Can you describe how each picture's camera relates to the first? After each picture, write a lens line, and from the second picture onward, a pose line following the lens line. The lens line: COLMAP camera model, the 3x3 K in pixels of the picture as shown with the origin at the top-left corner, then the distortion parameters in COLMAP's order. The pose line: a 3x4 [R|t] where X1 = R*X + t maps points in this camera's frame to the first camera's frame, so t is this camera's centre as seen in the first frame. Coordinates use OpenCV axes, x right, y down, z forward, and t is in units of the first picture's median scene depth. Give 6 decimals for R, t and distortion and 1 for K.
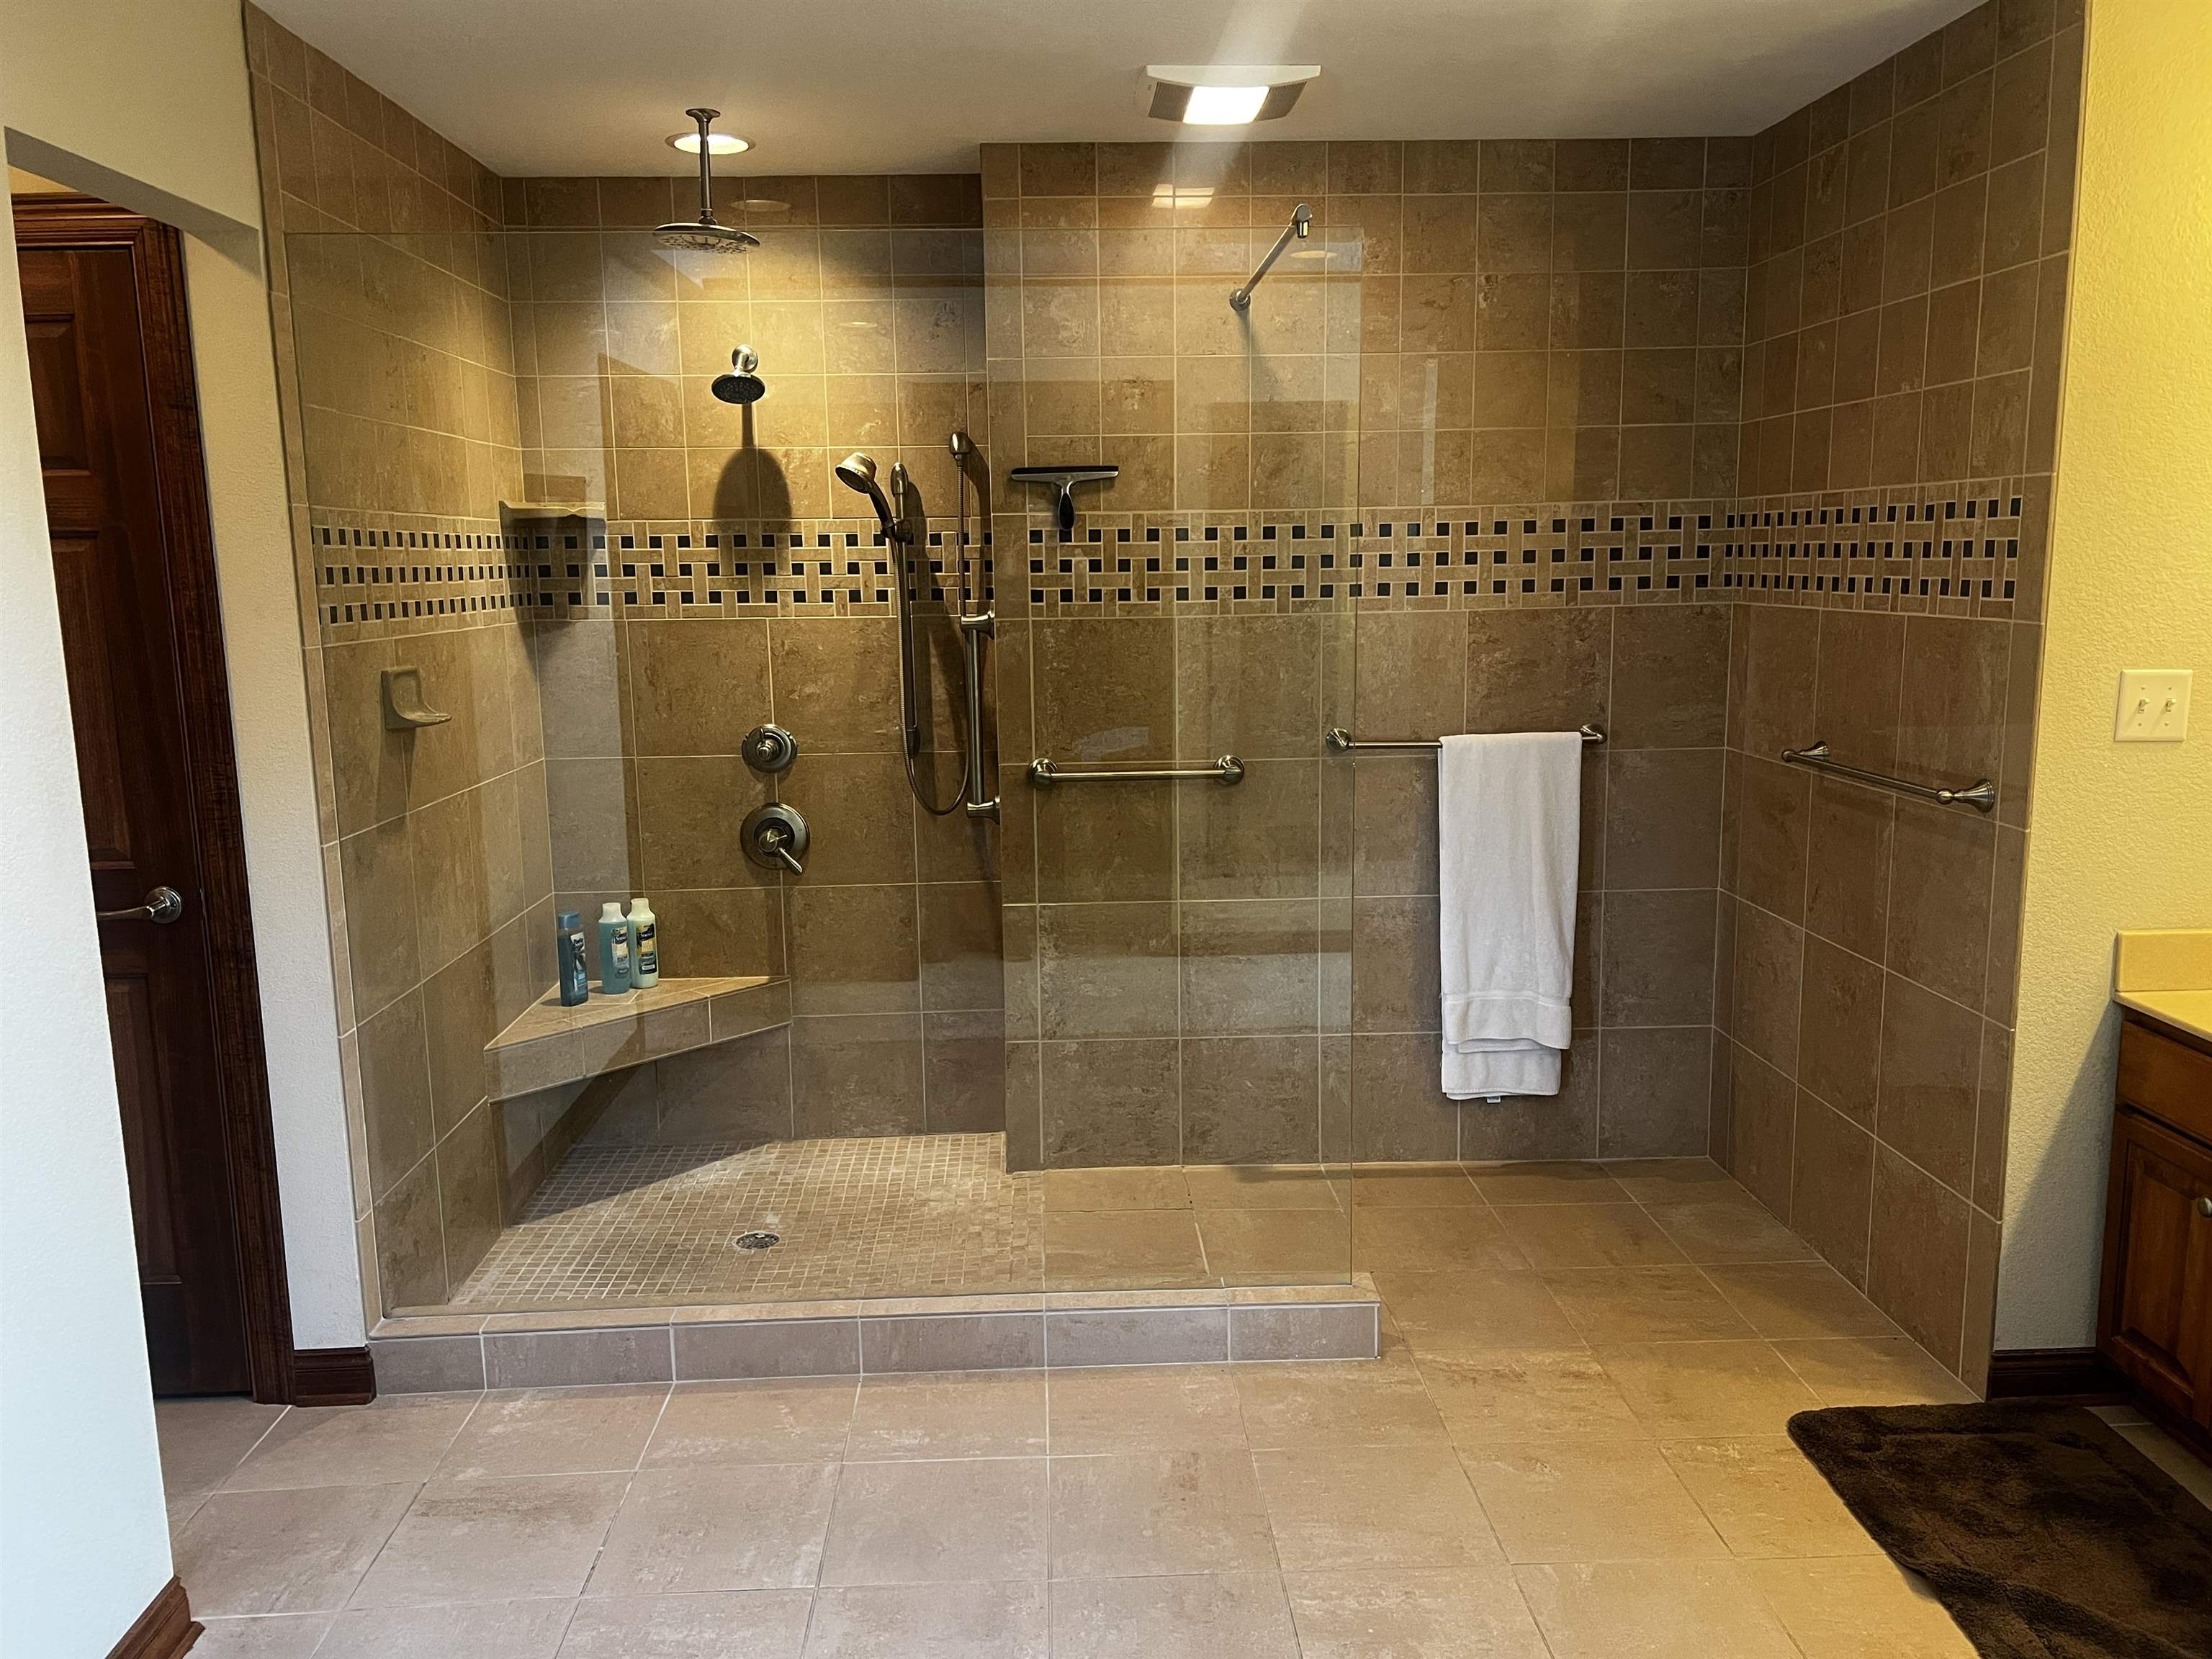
lens RADIAL K [[1679.8, 0, 1106.2], [0, 1679.8, 822.3], [0, 0, 1]] dist [0.066579, -0.075208]
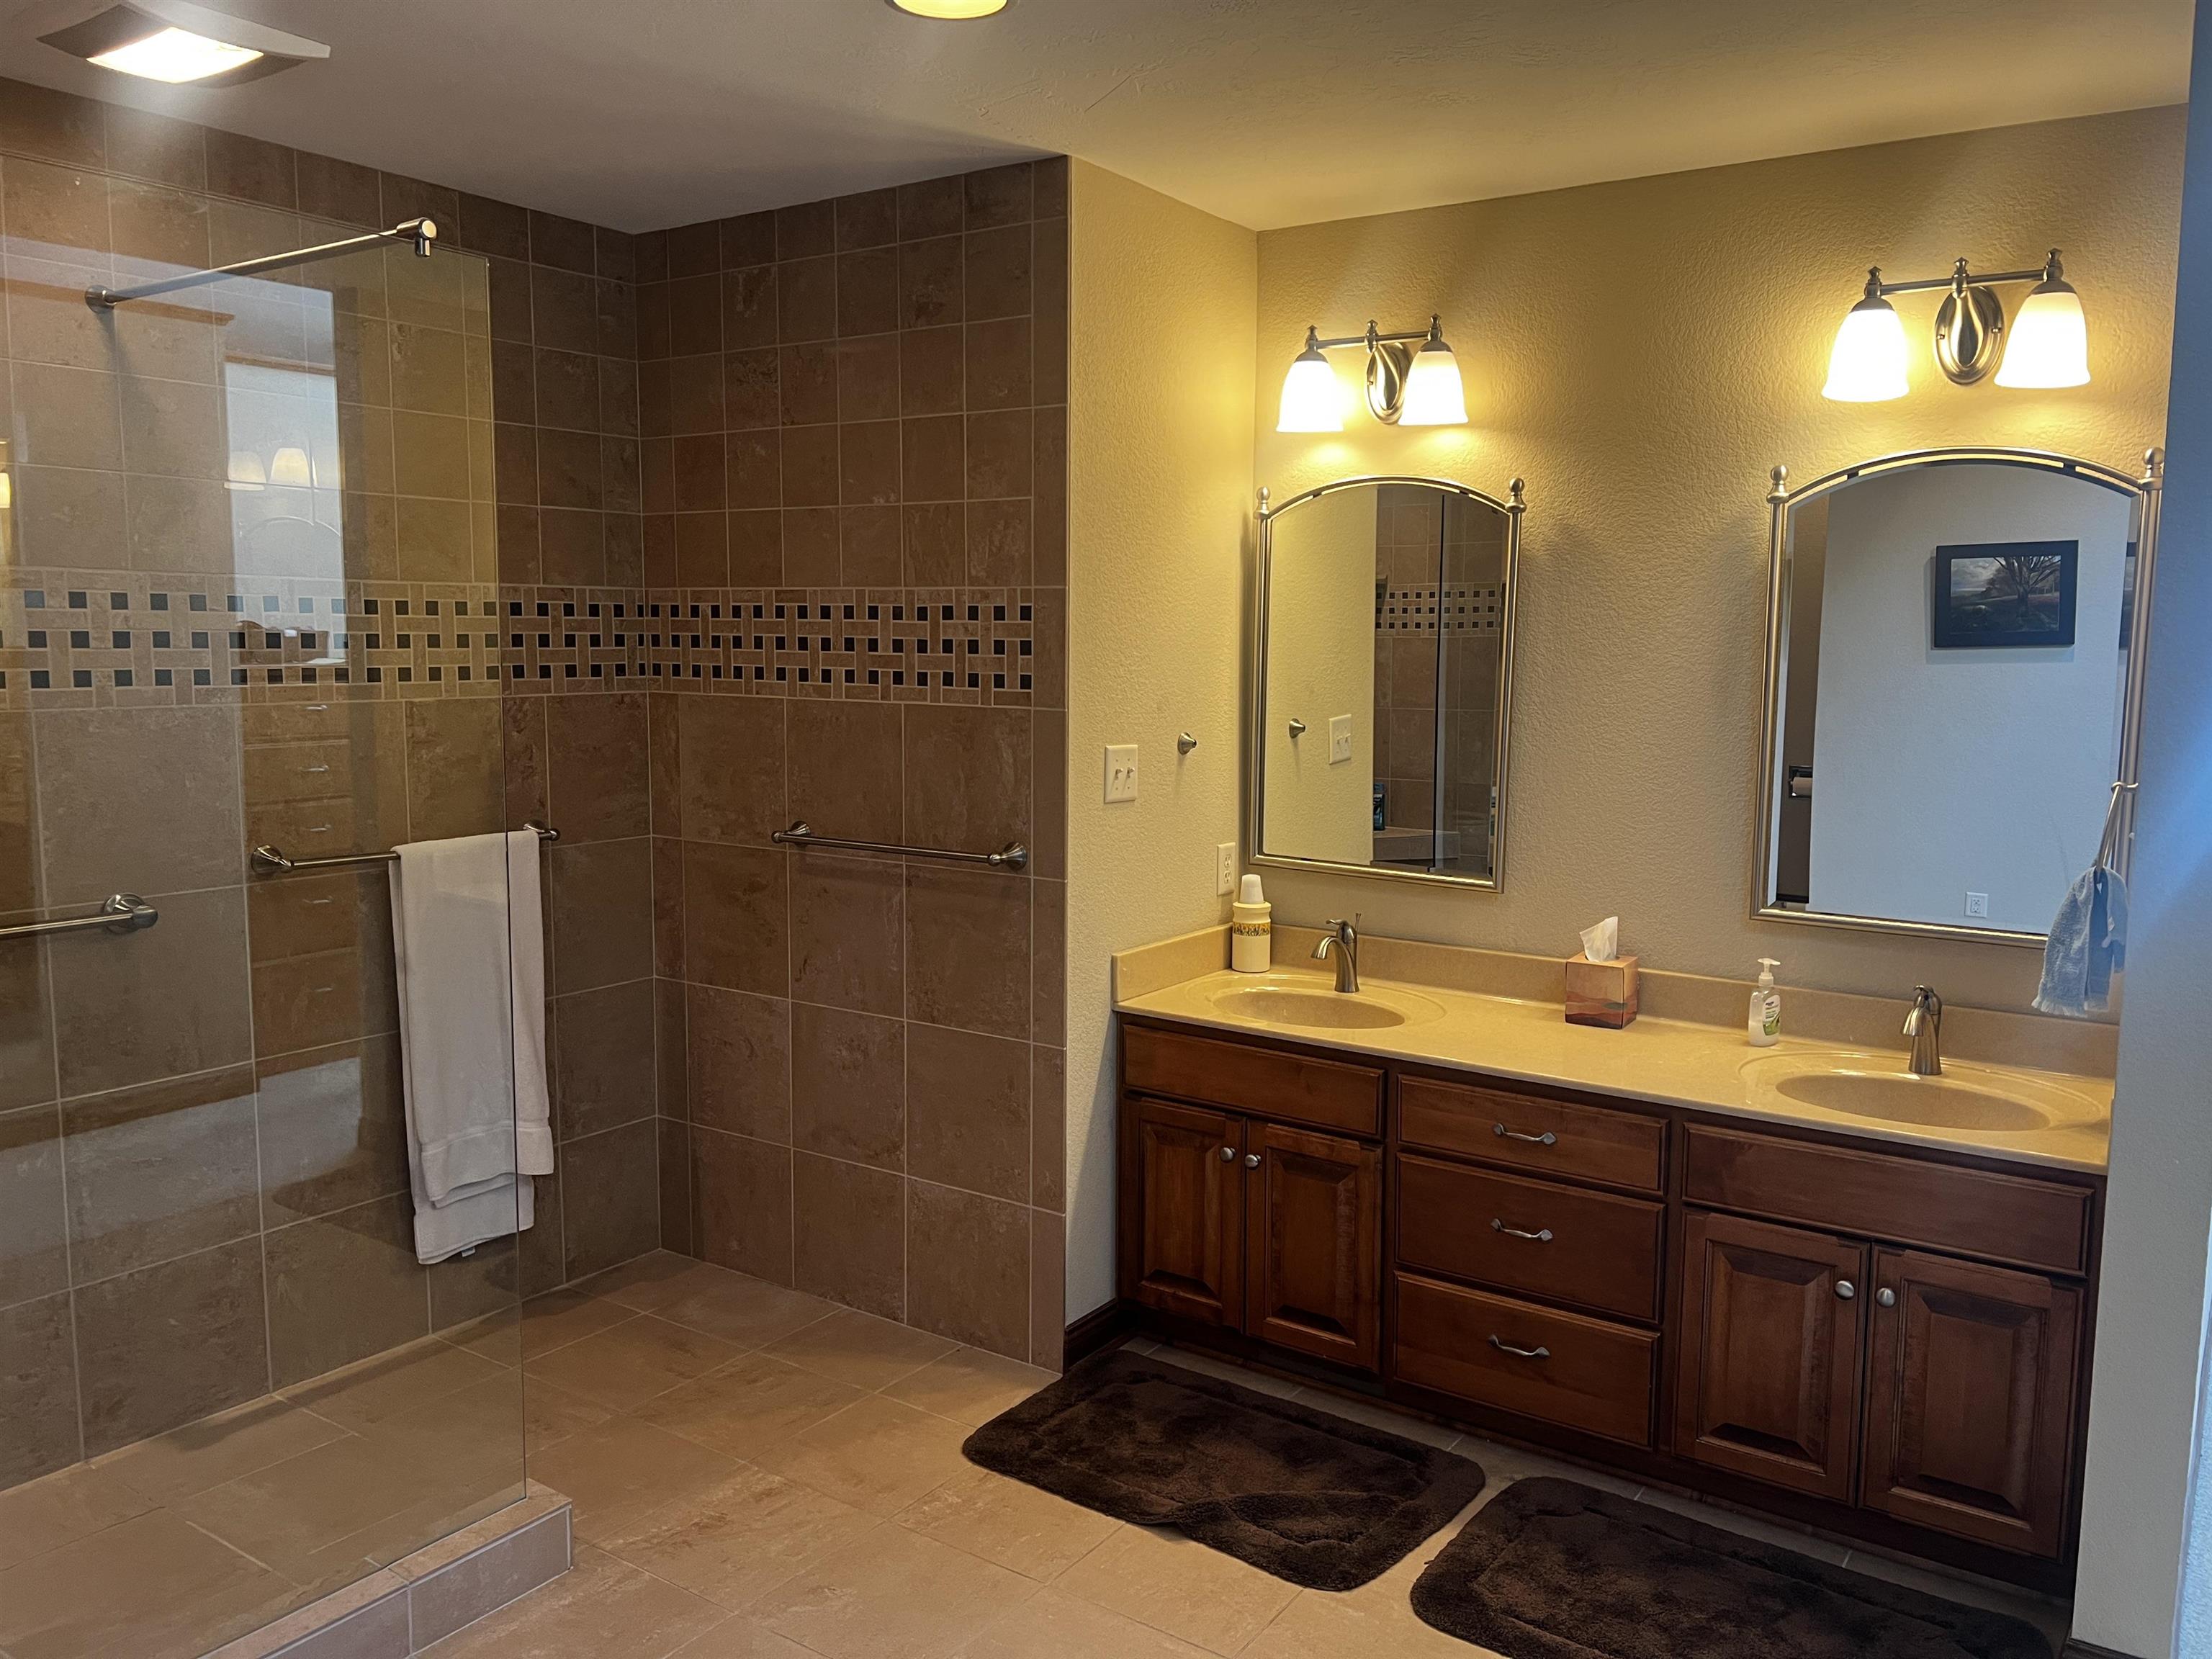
lens RADIAL K [[1679.8, 0, 1102.6], [0, 1679.8, 824.6], [0, 0, 1]] dist [0.066579, -0.075208]
pose [[0.591686, -0.069034, 0.803208, -0.297547], [0.107608, 0.994174, 0.006177, -0.030023], [-0.798955, 0.082776, 0.595667, 0.206458]]
